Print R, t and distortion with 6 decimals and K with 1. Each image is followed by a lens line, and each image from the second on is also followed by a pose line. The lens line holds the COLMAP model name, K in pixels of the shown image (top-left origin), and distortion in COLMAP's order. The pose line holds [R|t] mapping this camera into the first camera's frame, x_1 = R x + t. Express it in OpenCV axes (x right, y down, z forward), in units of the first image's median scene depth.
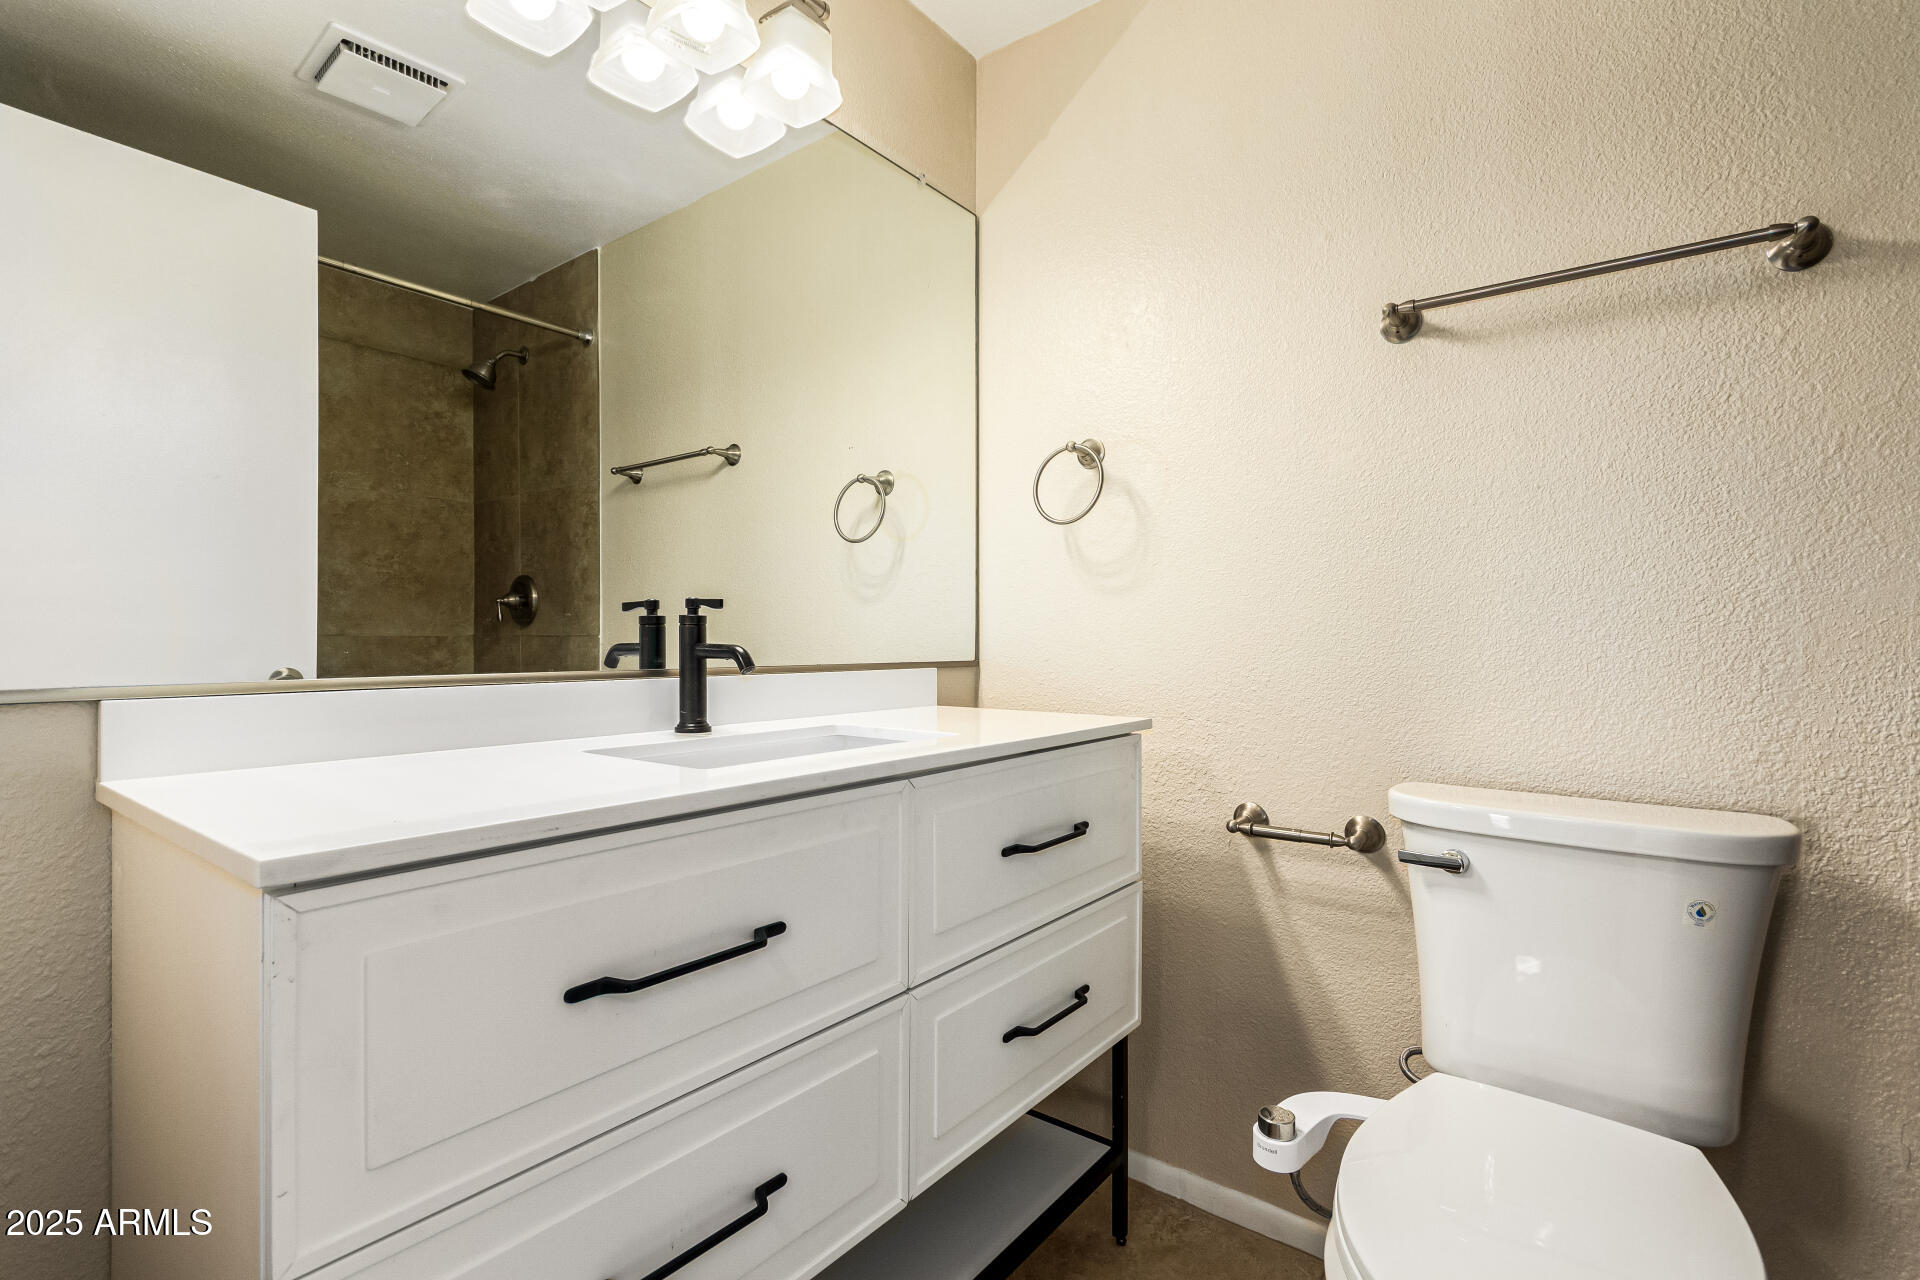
lens RADIAL K [[900.3, 0, 967.6], [0, 900.3, 629.4], [0, 0, 1]] dist [0.005989, 0.000871]
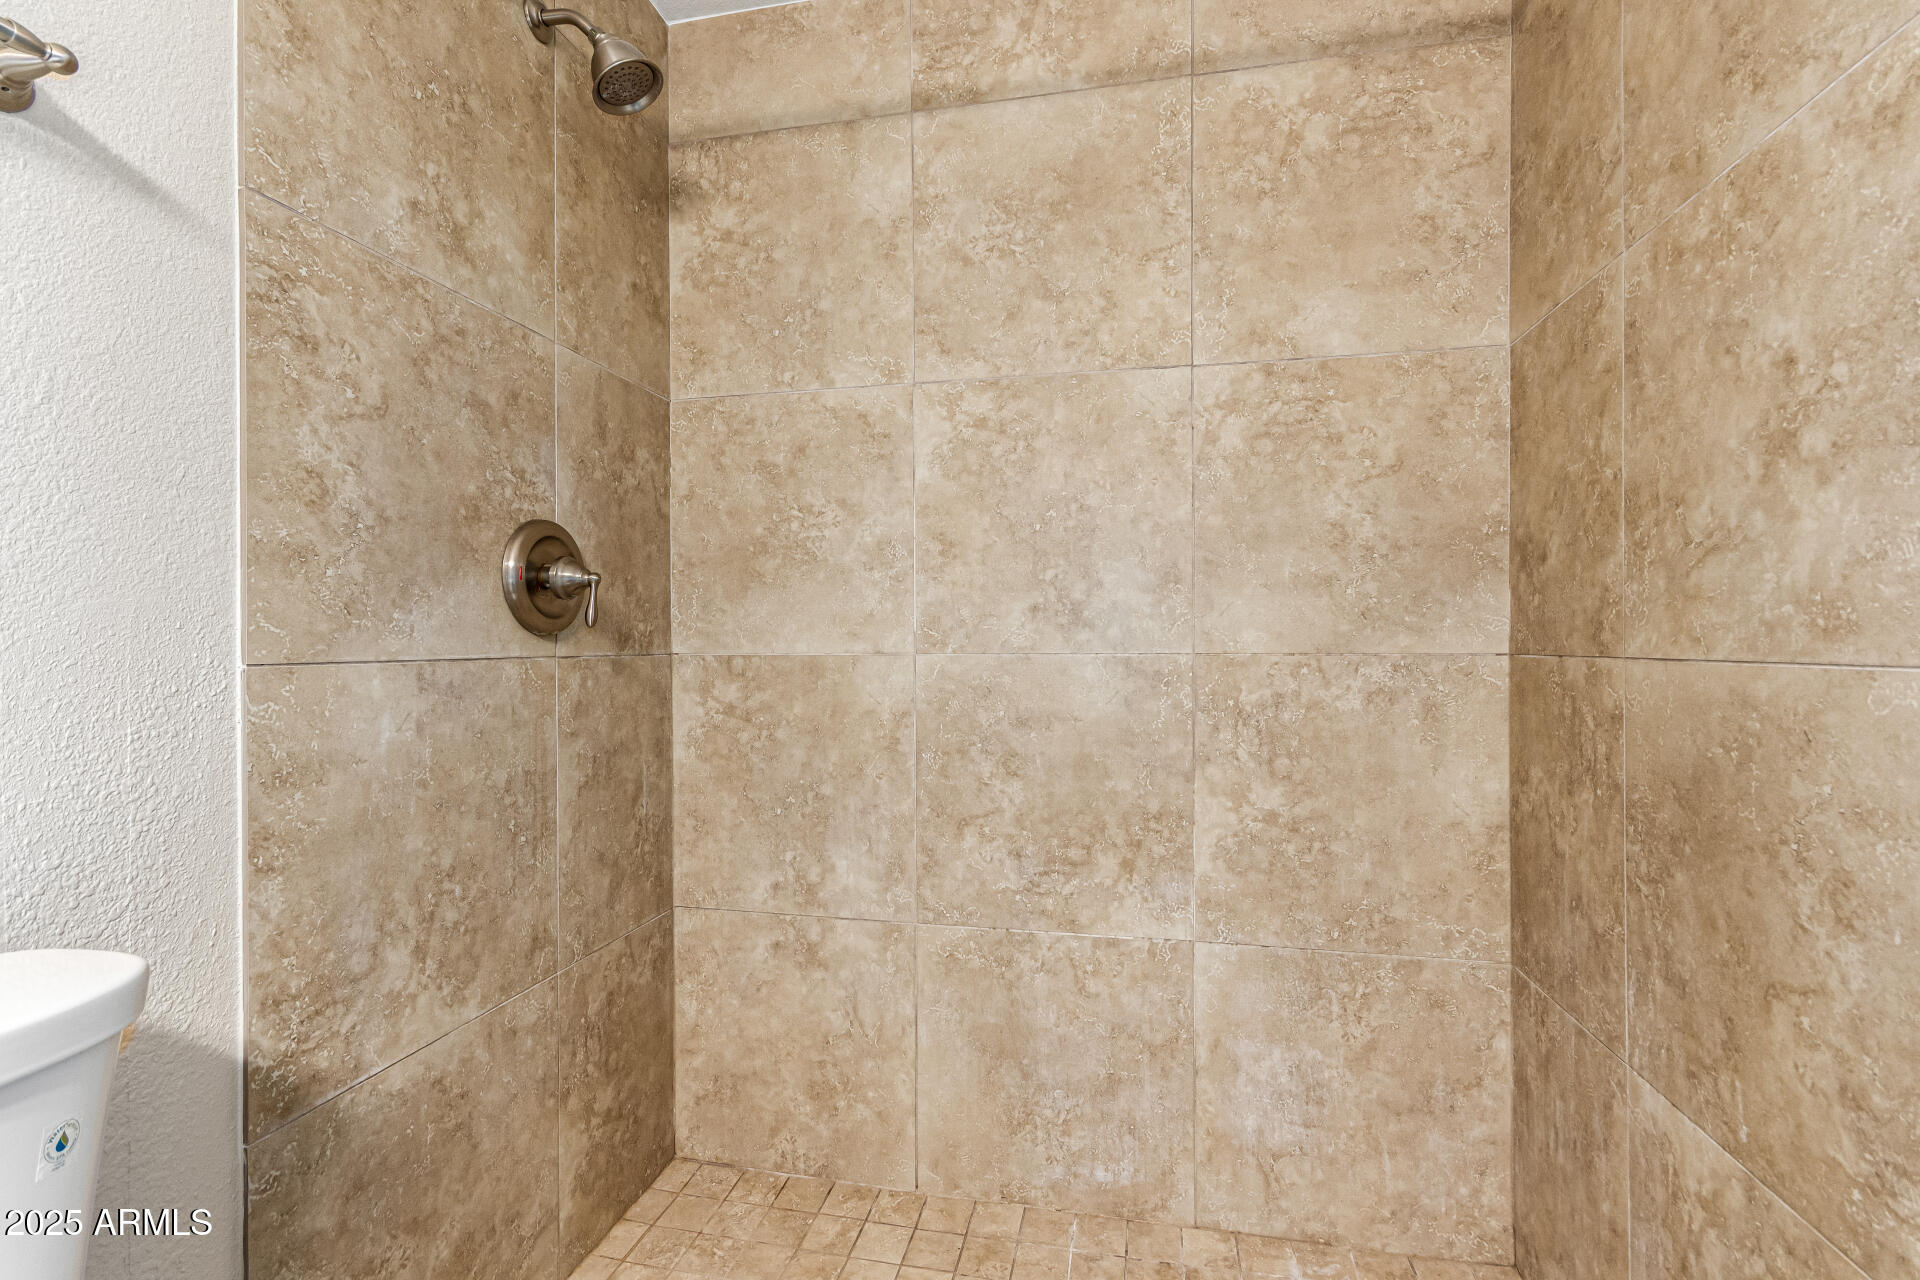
lens RADIAL K [[900.3, 0, 956.9], [0, 900.3, 642.1], [0, 0, 1]] dist [0.005989, 0.000871]
pose [[-0.421264, -0.001338, 0.906937, 0.029672], [0.000015, 0.999999, 0.001482, -0.011746], [-0.906938, 0.000638, -0.421264, 0.661491]]
